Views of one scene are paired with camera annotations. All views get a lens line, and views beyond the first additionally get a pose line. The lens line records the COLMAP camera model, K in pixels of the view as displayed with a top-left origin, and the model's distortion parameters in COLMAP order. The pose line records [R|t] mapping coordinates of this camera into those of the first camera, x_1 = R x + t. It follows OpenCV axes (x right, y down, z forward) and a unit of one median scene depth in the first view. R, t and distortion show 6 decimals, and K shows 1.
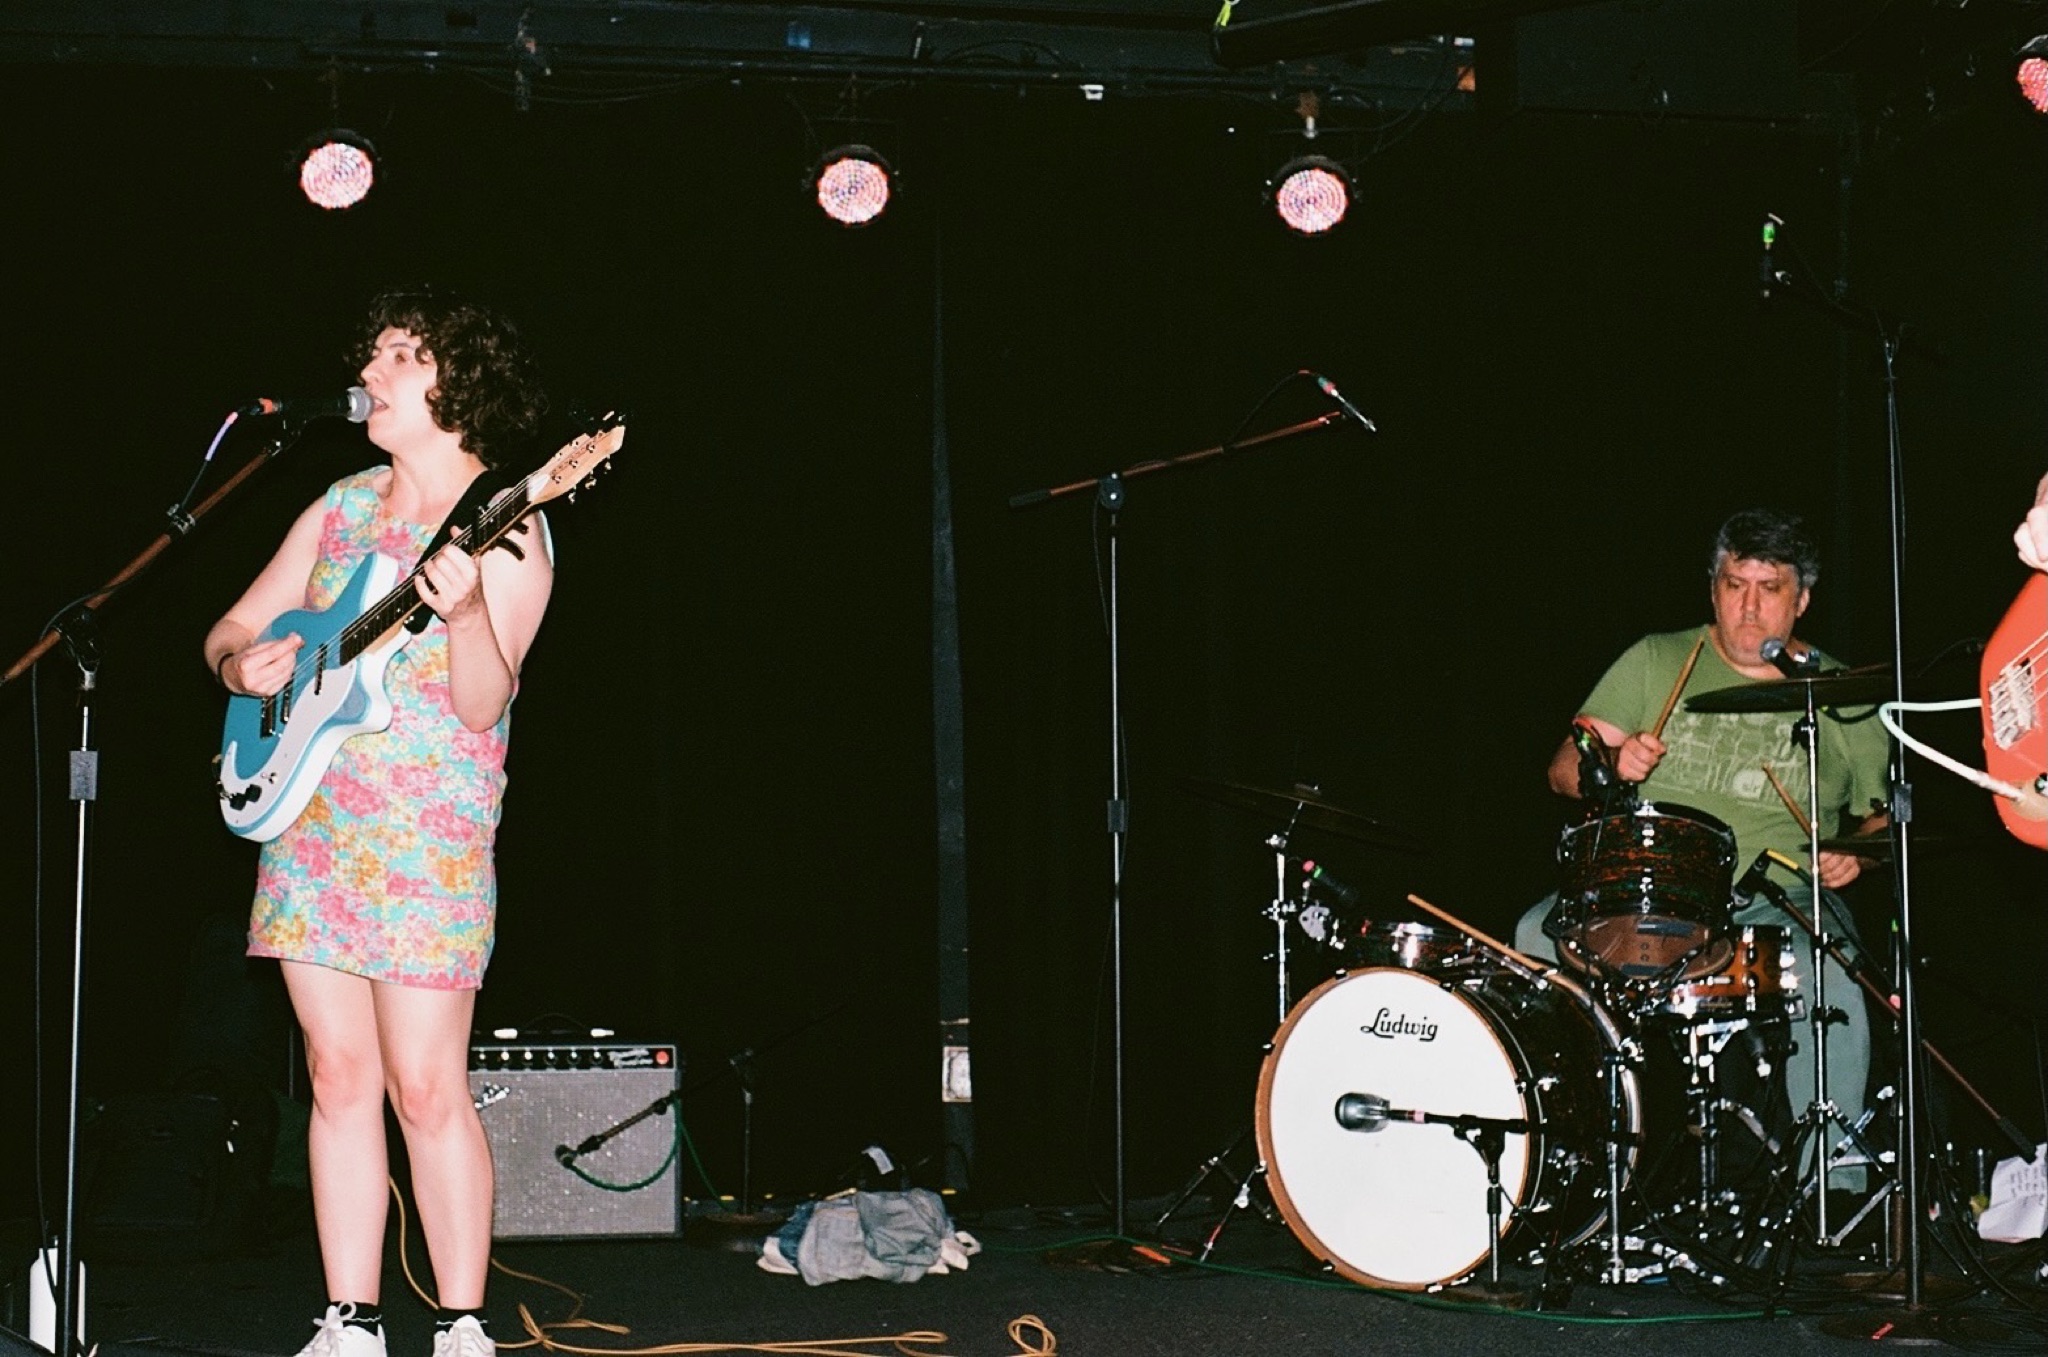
lens RADIAL K [[3052.5, 0, 1032.5], [0, 3052.5, 670.8], [0, 0, 1]] dist [-0.042542, 0.000000]
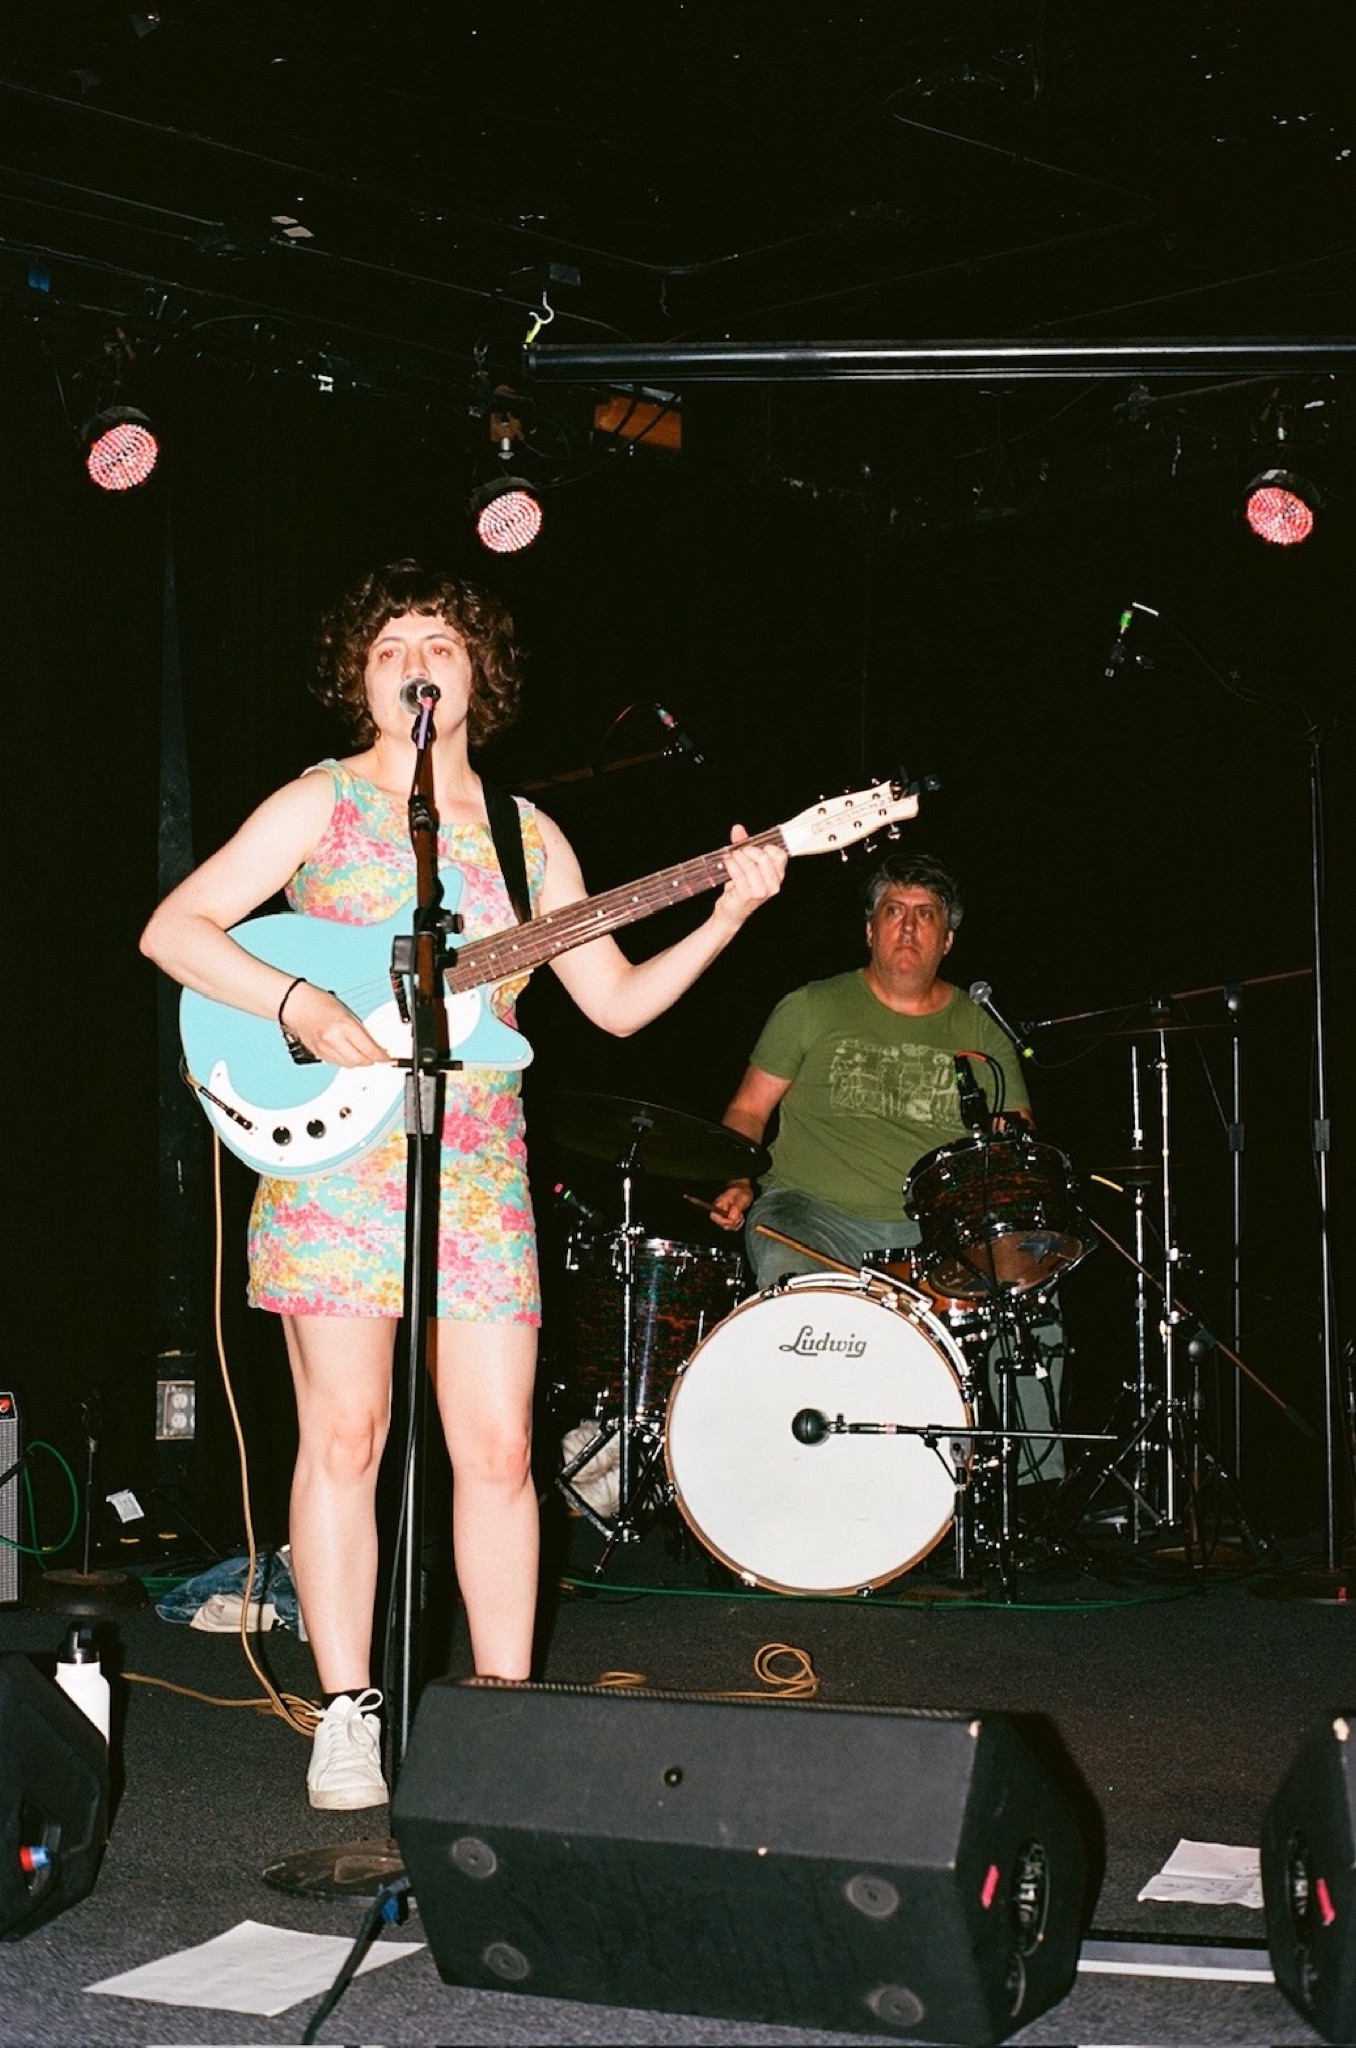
lens RADIAL K [[3088.9, 0, 618.0], [0, 3088.9, 990.9], [0, 0, 1]] dist [-0.072360, 0.000000]
pose [[0.825088, 0.031730, 0.564112, -0.533600], [-0.035845, 0.999350, -0.003783, 0.002594], [-0.563866, -0.017099, 0.825689, 0.169831]]
